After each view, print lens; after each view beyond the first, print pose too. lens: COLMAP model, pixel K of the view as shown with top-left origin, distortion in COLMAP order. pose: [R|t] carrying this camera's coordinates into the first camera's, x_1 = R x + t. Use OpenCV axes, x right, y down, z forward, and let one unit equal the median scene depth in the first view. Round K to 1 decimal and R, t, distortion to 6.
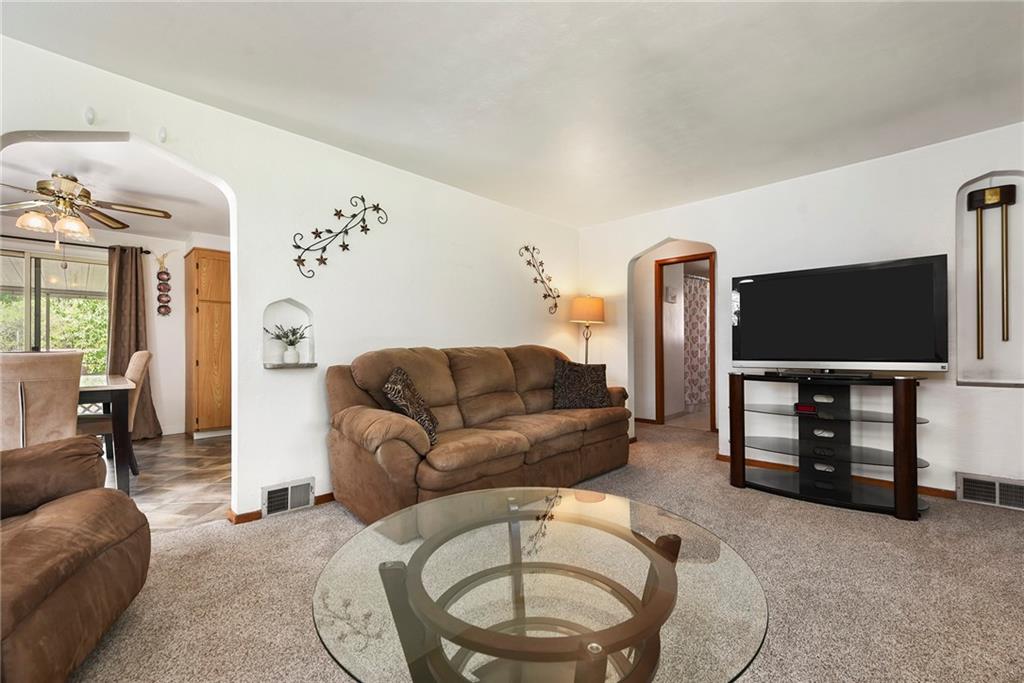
lens RADIAL K [[423.3, 0, 507.9], [0, 423.3, 346.2], [0, 0, 1]] dist [0.003654, -0.000081]
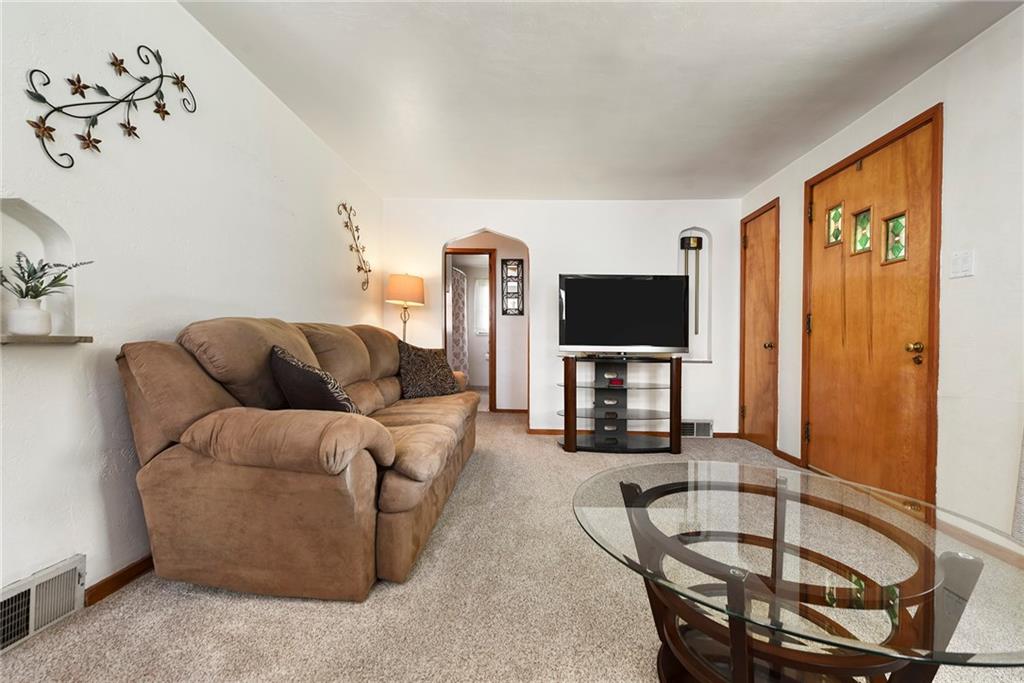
lens RADIAL K [[428.0, 0, 515.6], [0, 428.0, 349.2], [0, 0, 1]] dist [-0.001761, -0.000397]
pose [[0.742899, 0.007328, 0.669364, -0.372463], [-0.024986, 0.999547, 0.016788, 0.030206], [-0.668937, -0.029196, 0.742745, 0.232136]]
